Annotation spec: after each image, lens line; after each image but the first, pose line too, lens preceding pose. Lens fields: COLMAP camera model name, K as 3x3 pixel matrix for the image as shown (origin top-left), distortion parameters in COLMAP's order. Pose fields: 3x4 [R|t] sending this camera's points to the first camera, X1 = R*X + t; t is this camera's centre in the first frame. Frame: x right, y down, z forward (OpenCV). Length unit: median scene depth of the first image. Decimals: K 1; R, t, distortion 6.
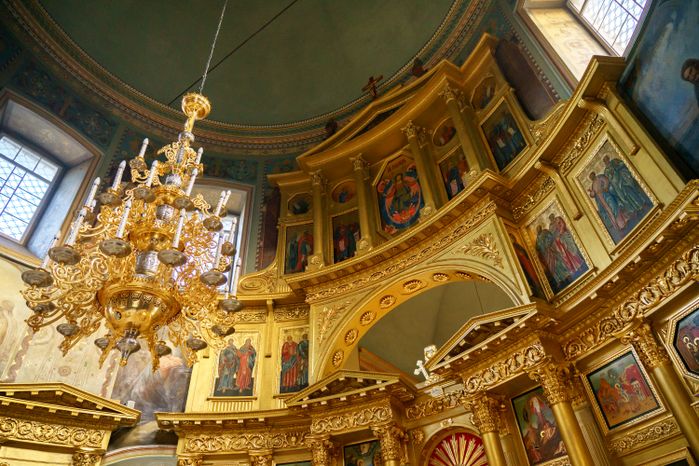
lens RADIAL K [[473.8, 0, 346.5], [0, 473.8, 238.8], [0, 0, 1]] dist [-0.034557, 0.025288]
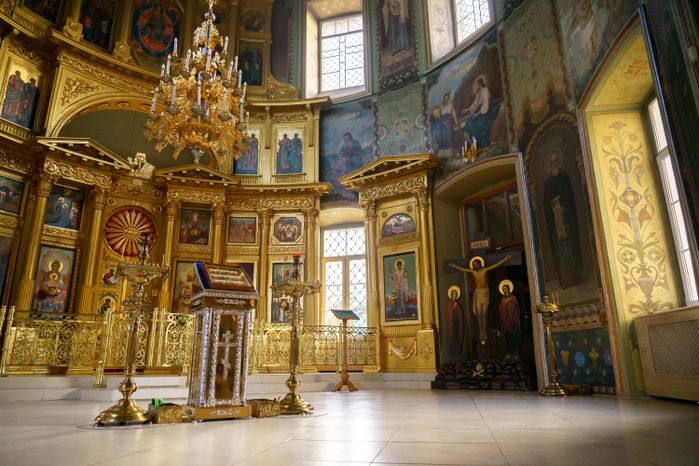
lens RADIAL K [[473.8, 0, 346.5], [0, 473.8, 238.8], [0, 0, 1]] dist [-0.034557, 0.025288]
pose [[0.349200, 0.302074, 0.887023, -0.887861], [-0.632110, 0.774734, -0.014987, 0.058678], [-0.691734, -0.555463, 0.461481, -0.284143]]
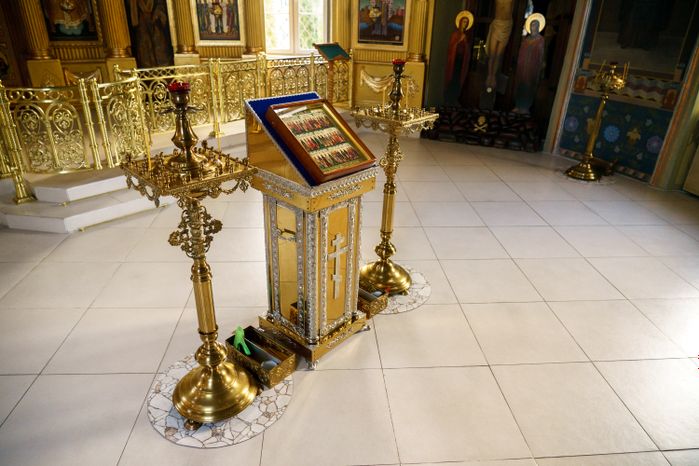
lens RADIAL K [[473.8, 0, 346.5], [0, 473.8, 238.8], [0, 0, 1]] dist [-0.034557, 0.025288]
pose [[0.079765, -0.382053, 0.920692, -0.713525], [-0.683594, 0.651265, 0.329474, 0.111308], [-0.725491, -0.655660, -0.209220, 0.112705]]
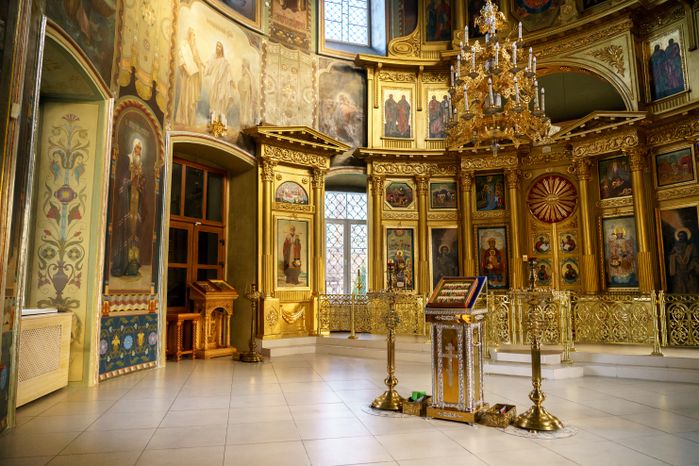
lens RADIAL K [[473.8, 0, 346.5], [0, 473.8, 238.8], [0, 0, 1]] dist [-0.034557, 0.025288]
pose [[0.995832, 0.060256, 0.068462, -0.561720], [-0.088593, 0.817366, 0.569266, -0.264342], [-0.021657, -0.572959, 0.819298, -0.430448]]
